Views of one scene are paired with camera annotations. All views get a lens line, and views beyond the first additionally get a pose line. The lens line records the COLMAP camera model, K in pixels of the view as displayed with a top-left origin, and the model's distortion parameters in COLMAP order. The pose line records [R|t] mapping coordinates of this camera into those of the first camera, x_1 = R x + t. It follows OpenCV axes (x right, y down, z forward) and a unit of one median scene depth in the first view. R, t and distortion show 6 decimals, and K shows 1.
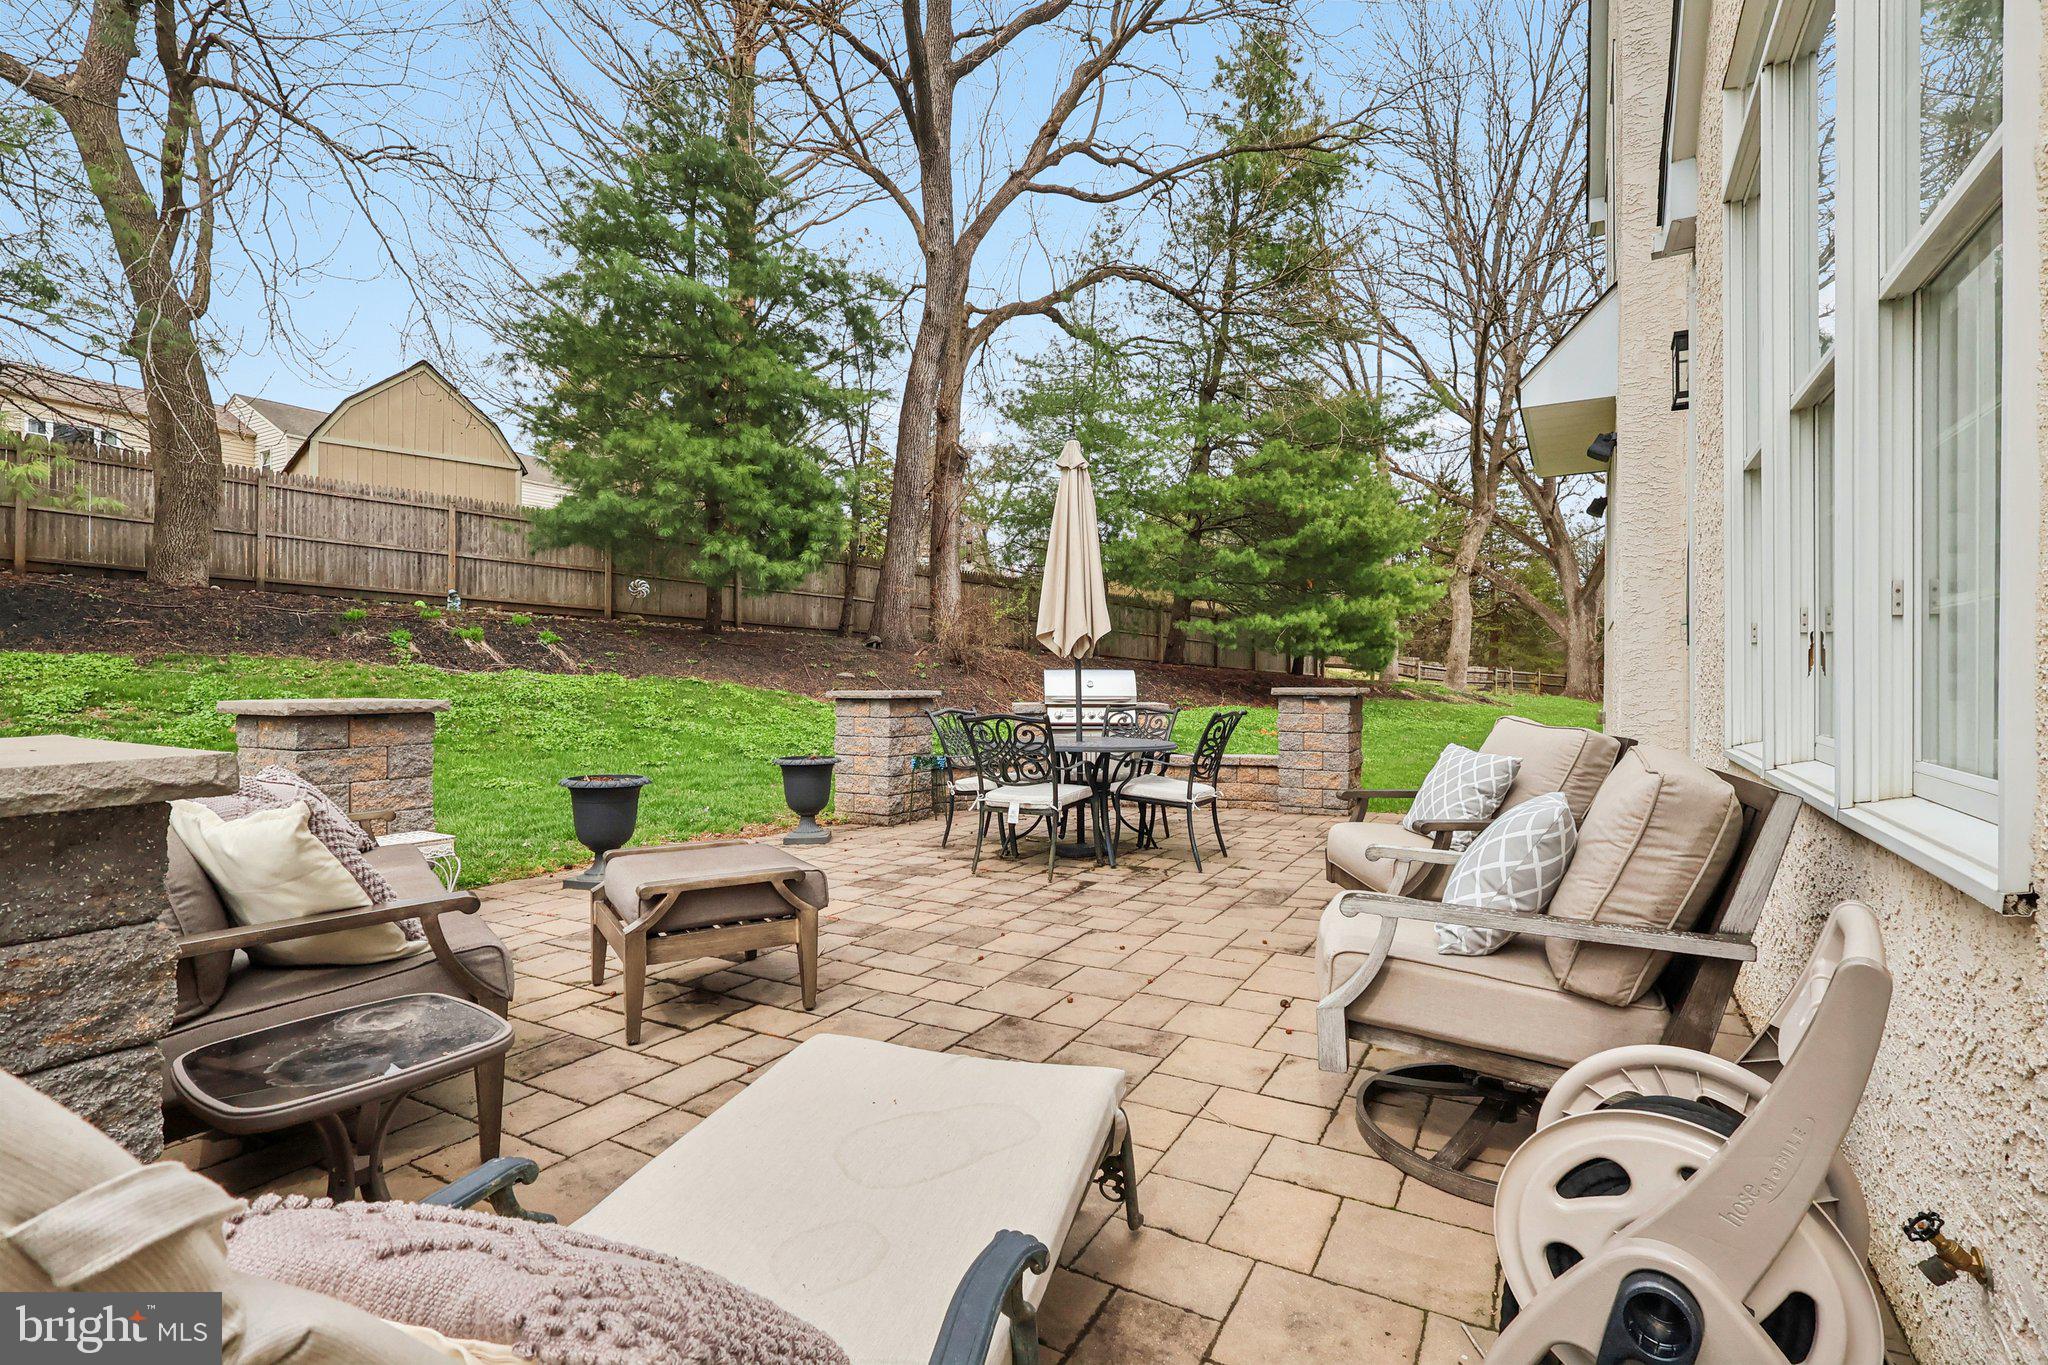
lens RADIAL K [[979.4, 0, 1024.0], [0, 979.4, 682.5], [0, 0, 1]] dist [-0.000171, 0.000222]
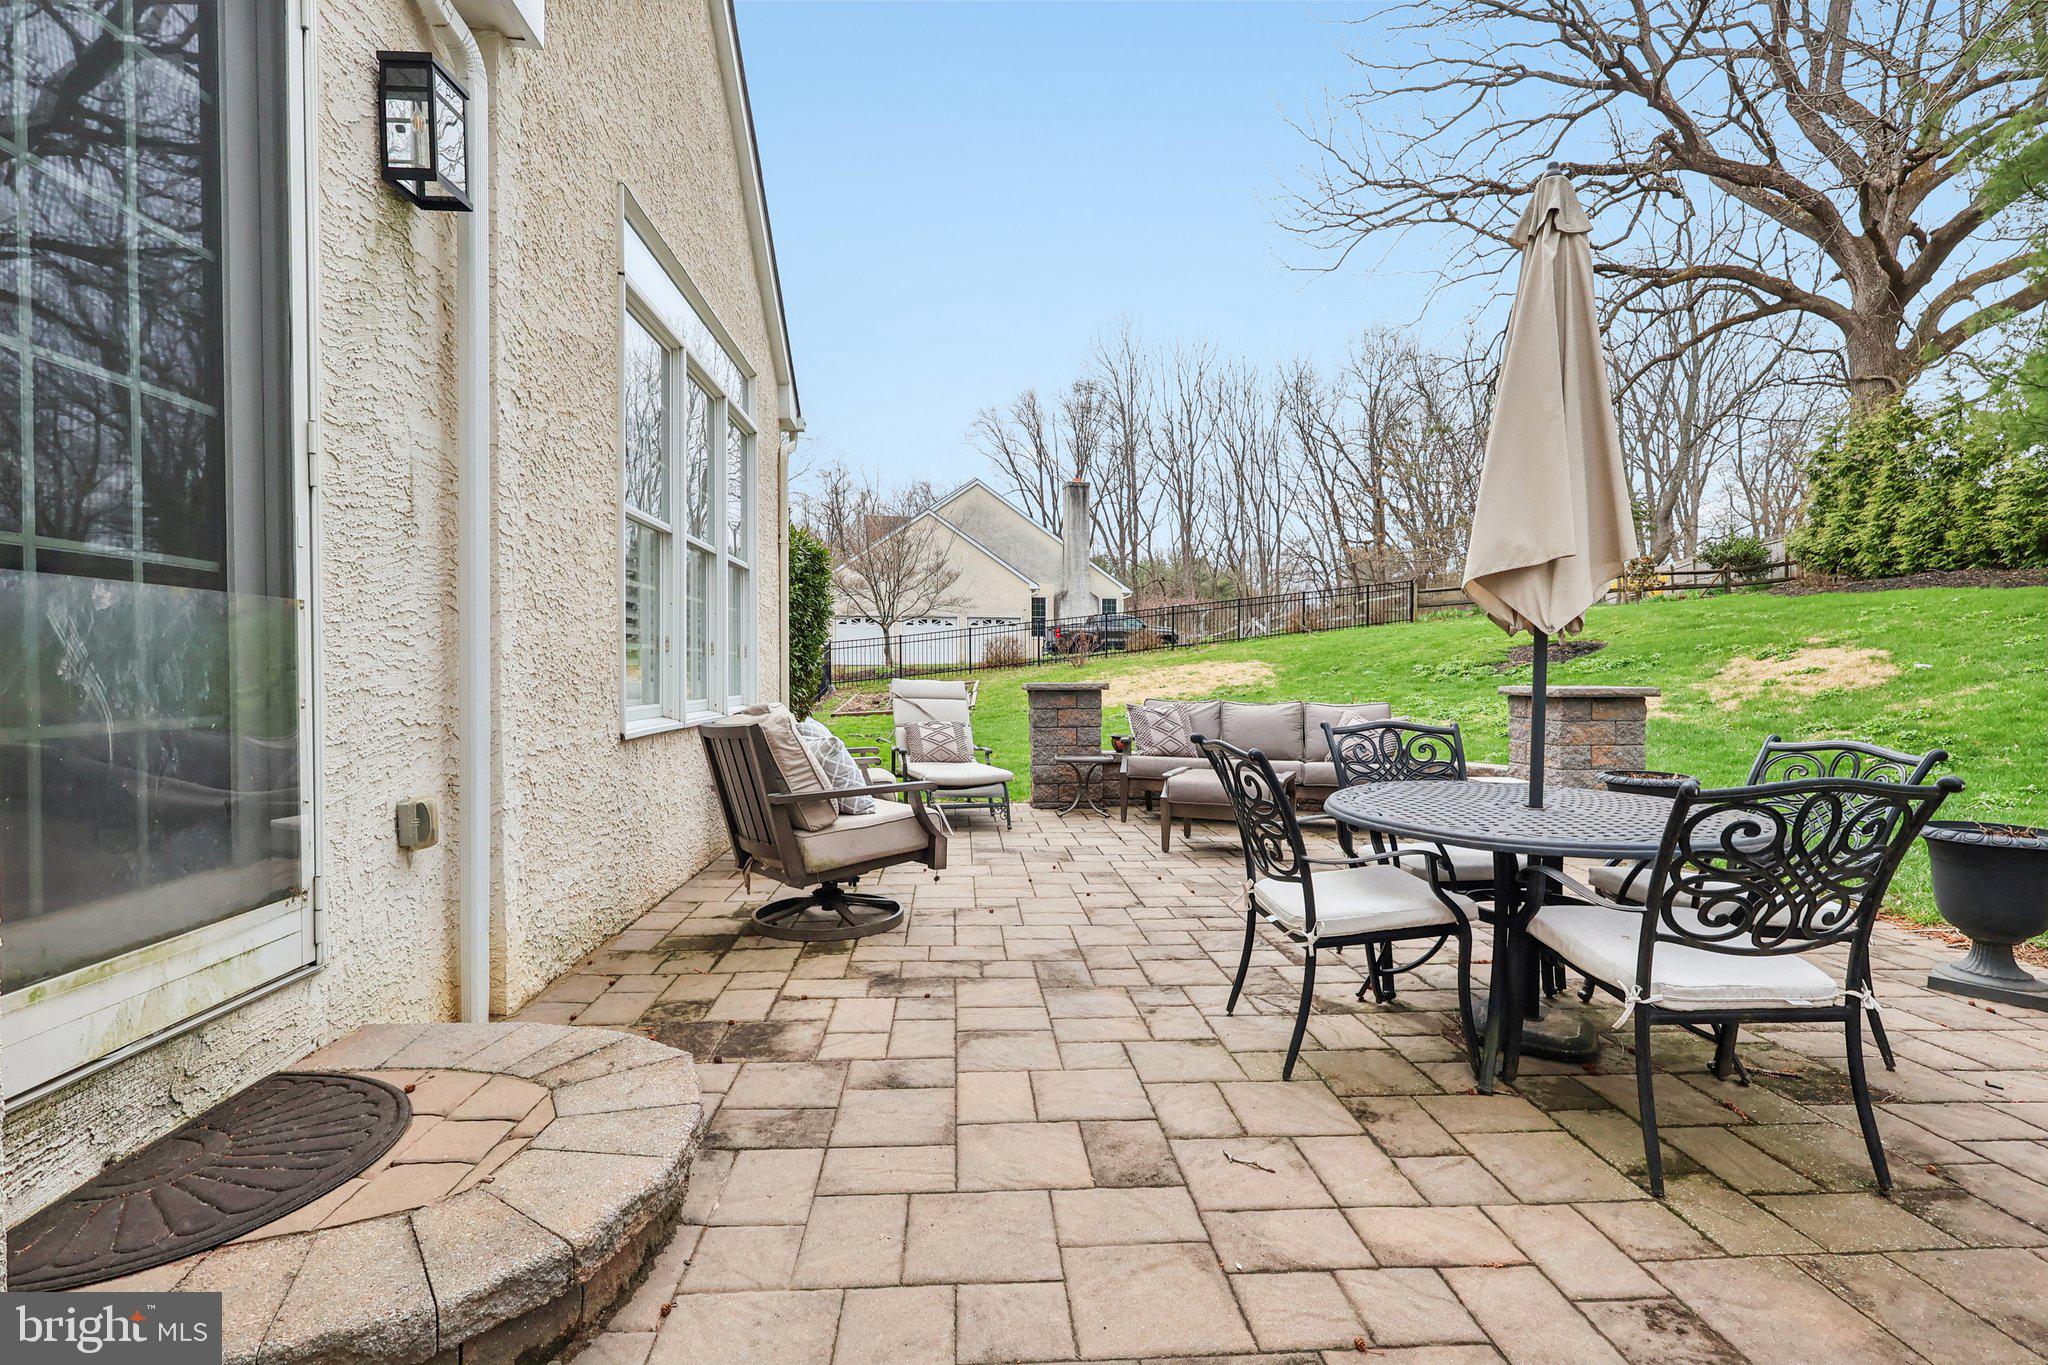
lens RADIAL K [[979.4, 0, 1024.0], [0, 979.4, 682.5], [0, 0, 1]] dist [-0.000171, 0.000222]
pose [[-0.840573, 0.008456, -0.541632, 0.606763], [0.003638, 0.999944, 0.009965, -0.005985], [0.541686, 0.006406, -0.840557, 1.452538]]
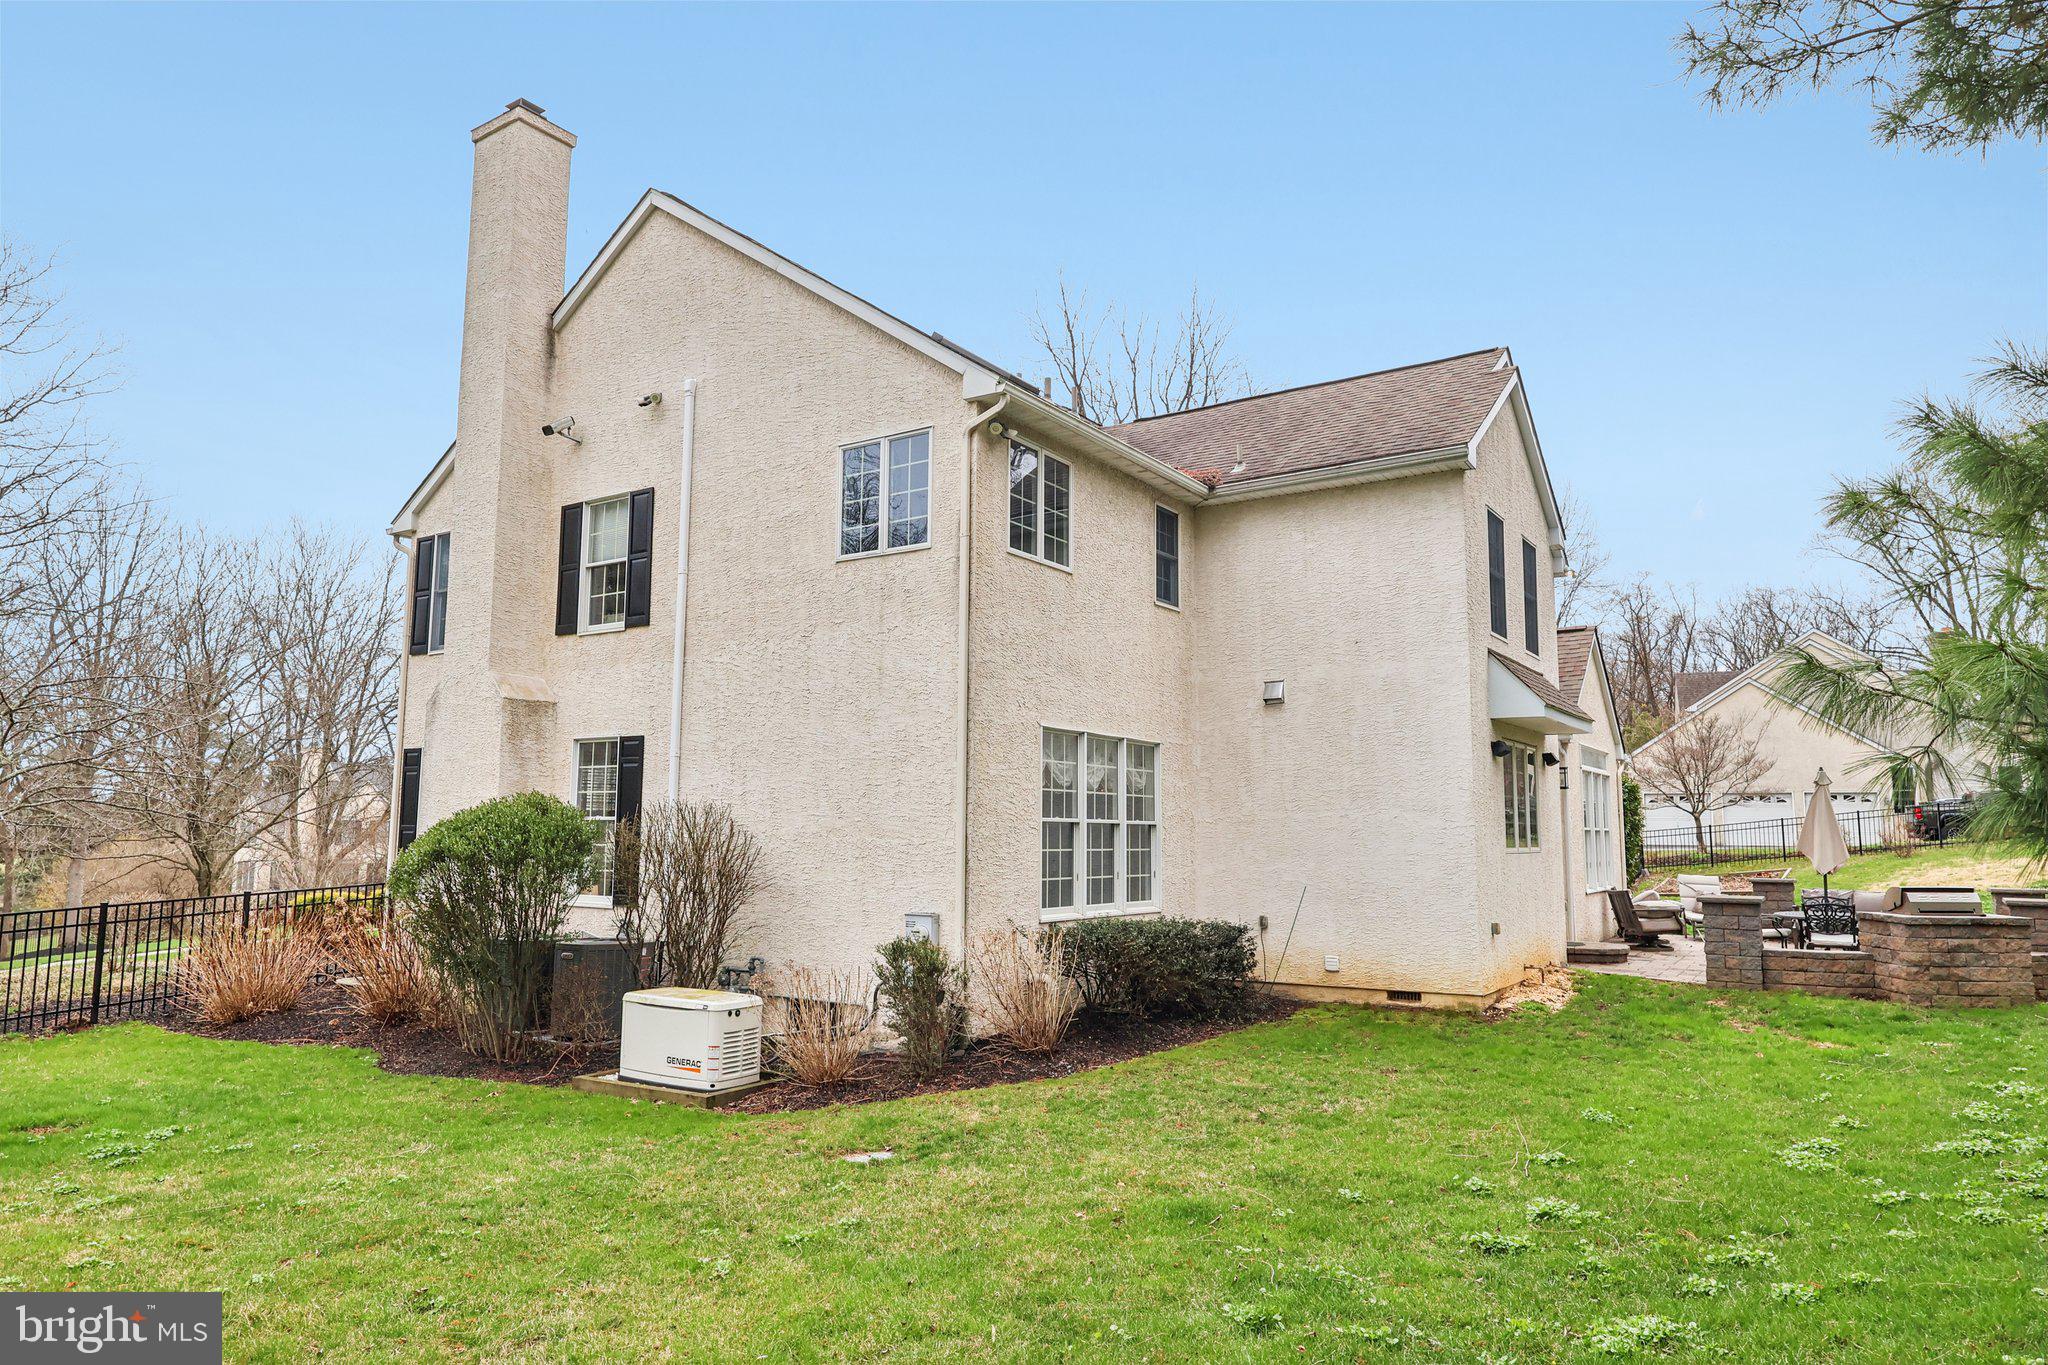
lens RADIAL K [[1294.7, 0, 1024.0], [0, 1294.7, 682.5], [0, 0, 1]] dist [0.002282, 0.000628]
pose [[-0.997944, 0.008614, 0.063508, 2.035635], [0.000738, 0.992405, -0.123009, -0.121743], [-0.064086, -0.122709, -0.990371, 5.033129]]
